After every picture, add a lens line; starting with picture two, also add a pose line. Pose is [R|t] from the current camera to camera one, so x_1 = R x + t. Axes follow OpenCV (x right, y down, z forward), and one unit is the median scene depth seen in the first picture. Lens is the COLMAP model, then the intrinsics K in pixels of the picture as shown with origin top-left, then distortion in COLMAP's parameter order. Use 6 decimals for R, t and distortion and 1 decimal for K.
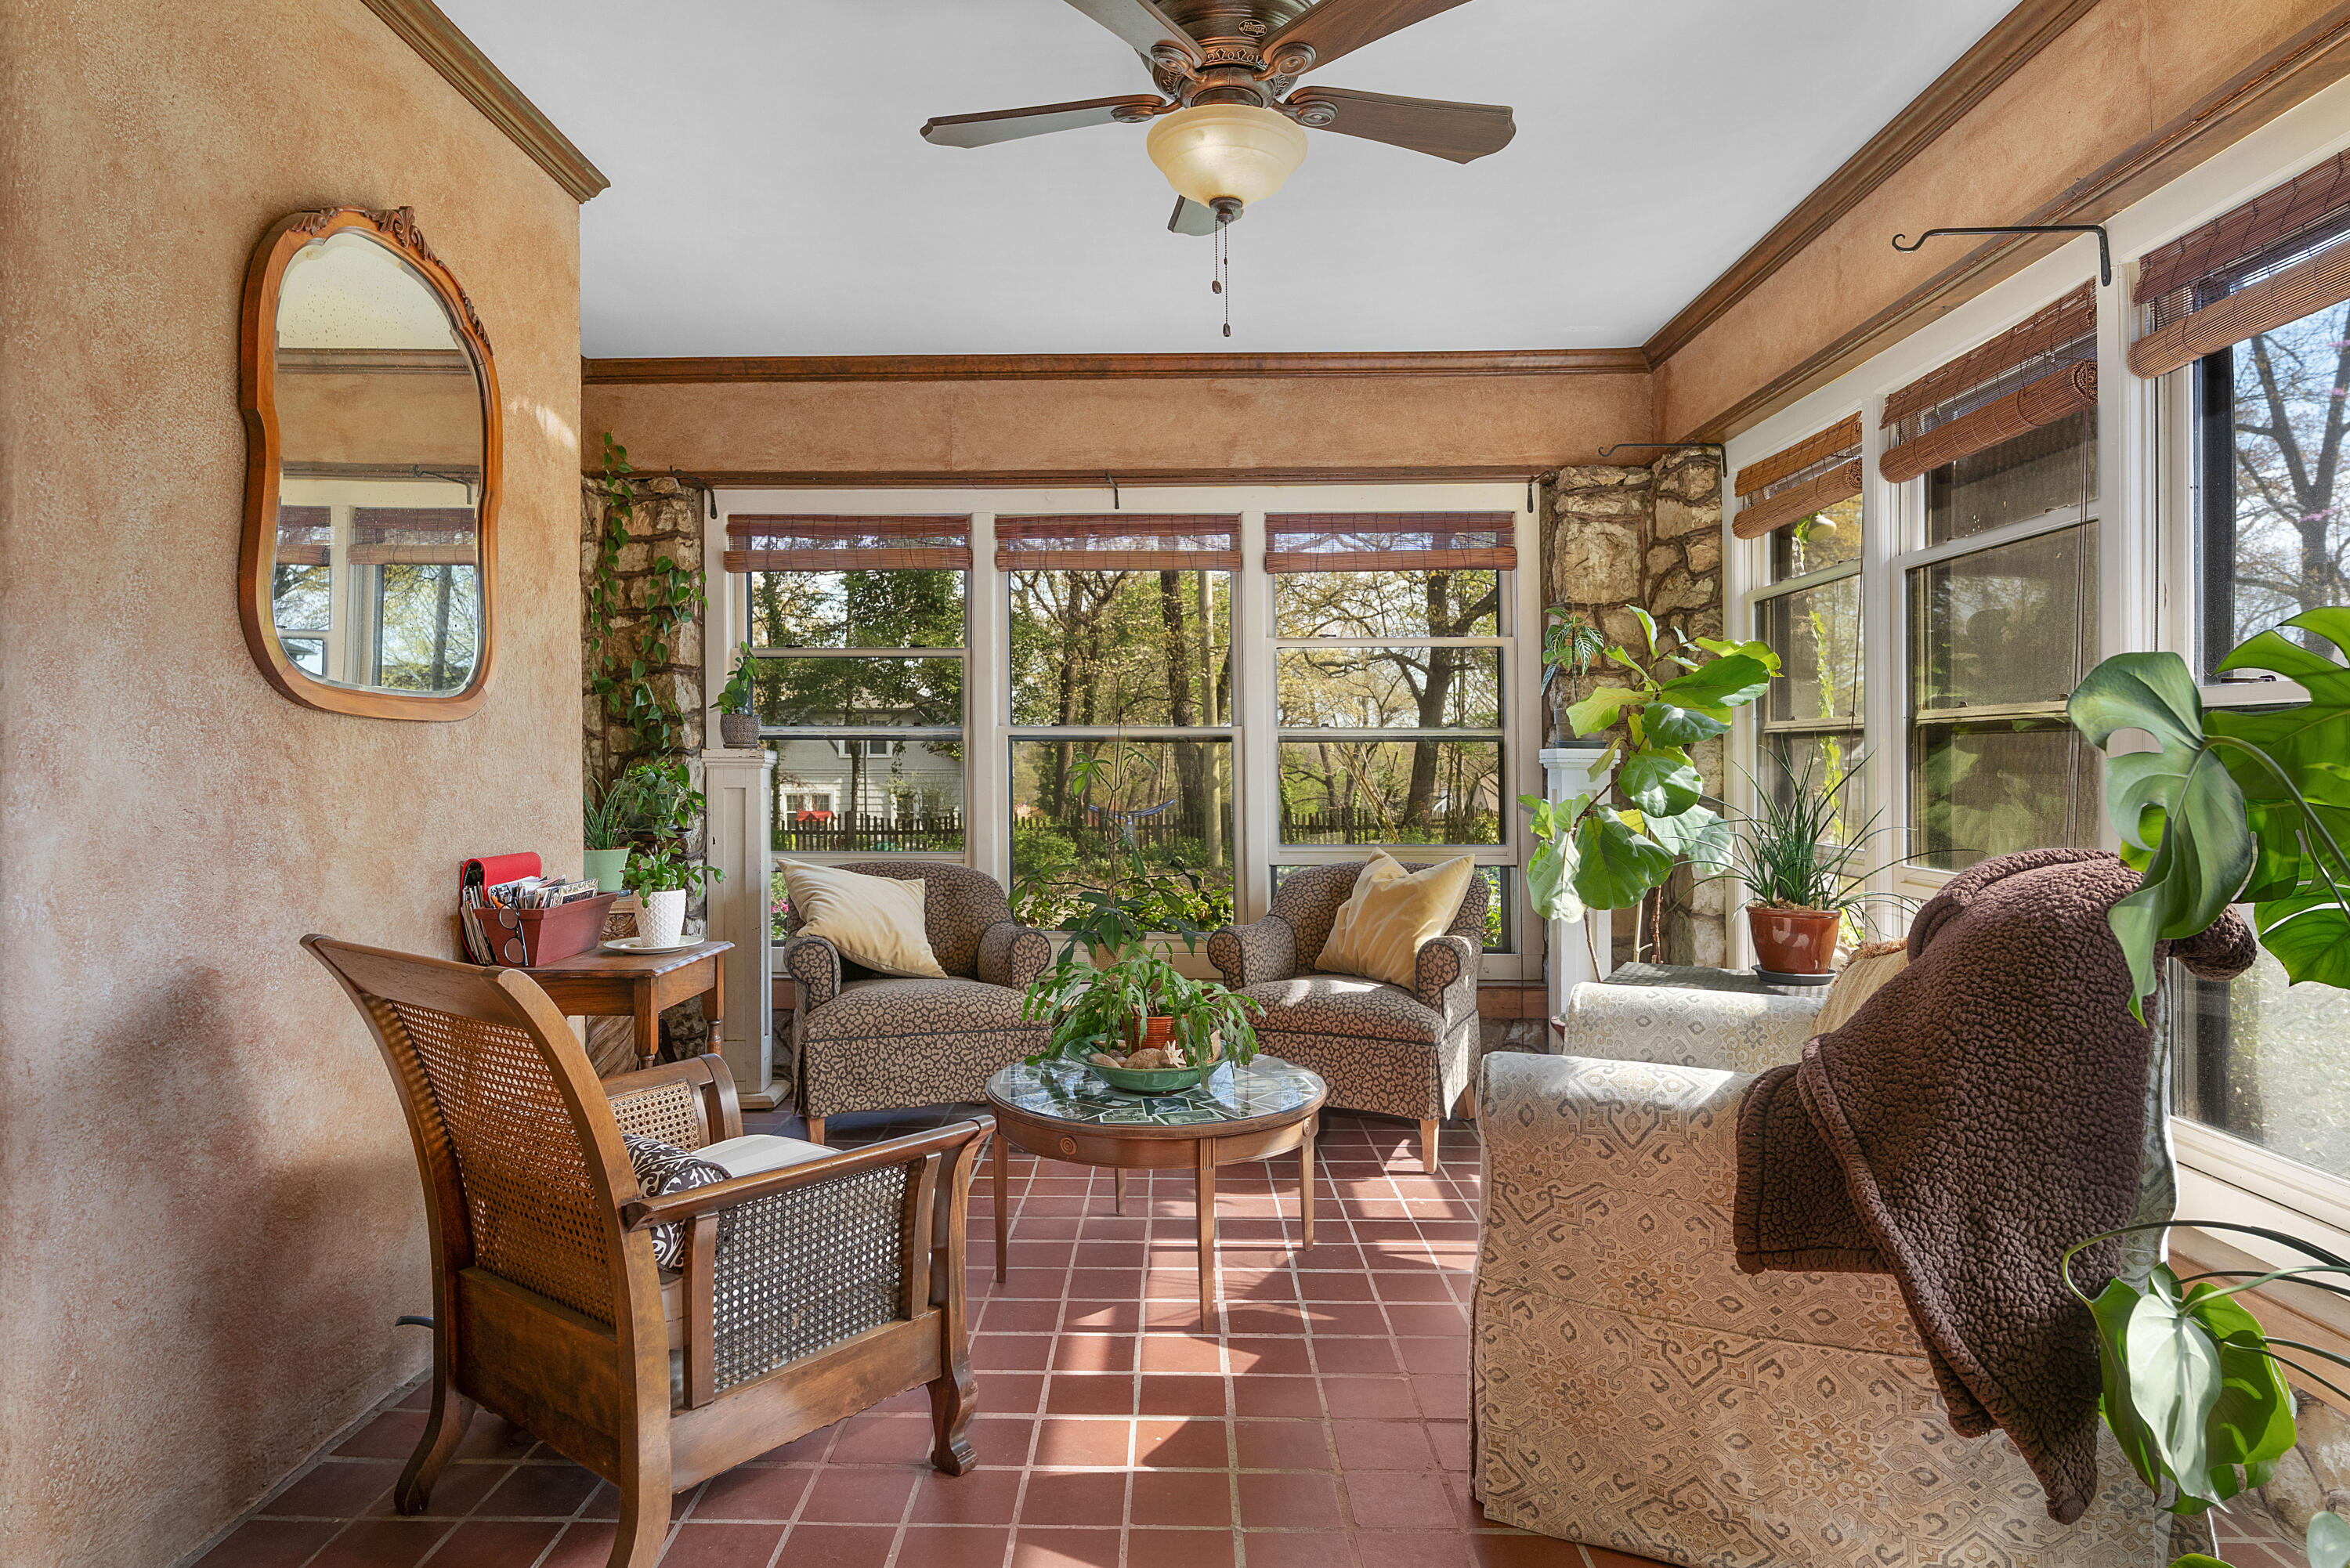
lens RADIAL K [[1340.5, 0, 1167.2], [0, 1340.5, 761.9], [0, 0, 1]] dist [-0.007577, -0.002326]
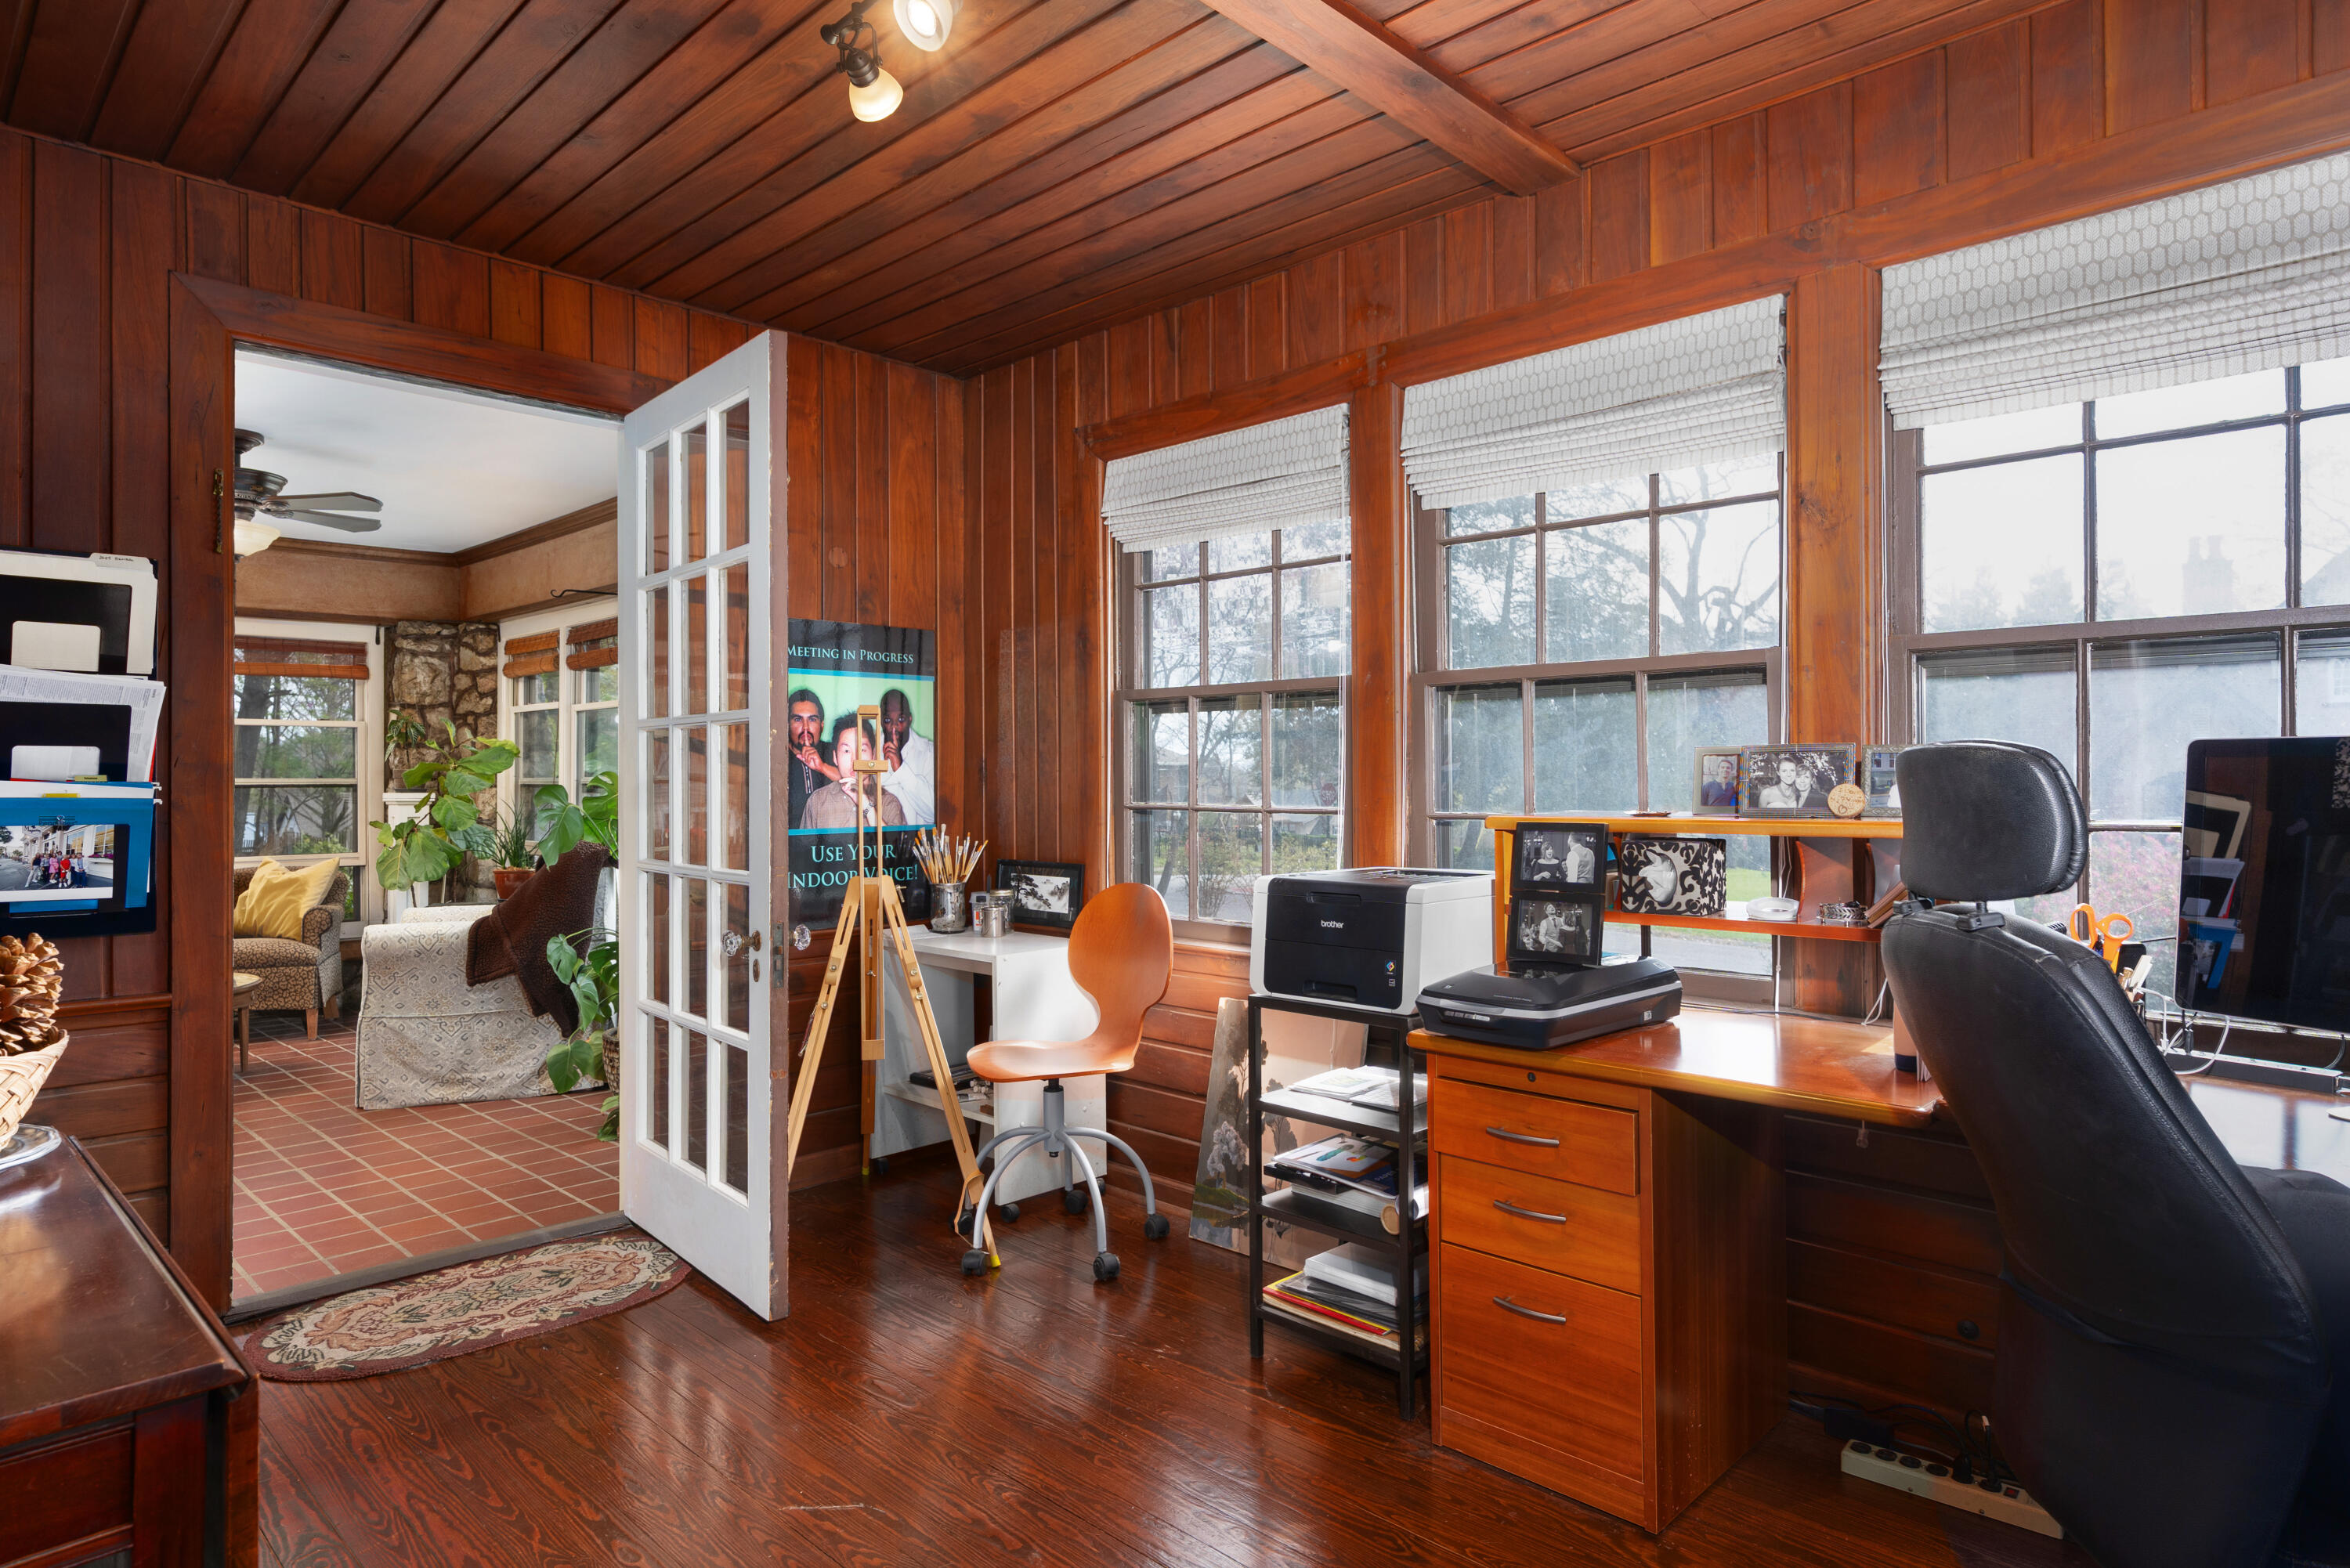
lens RADIAL K [[1340.5, 0, 1167.5], [0, 1340.5, 766.8], [0, 0, 1]] dist [-0.007577, -0.002326]
pose [[0.688289, 0.009906, 0.725369, -0.249345], [-0.000745, 0.999916, -0.012949, -0.020709], [-0.725436, 0.008372, 0.688239, -0.826743]]
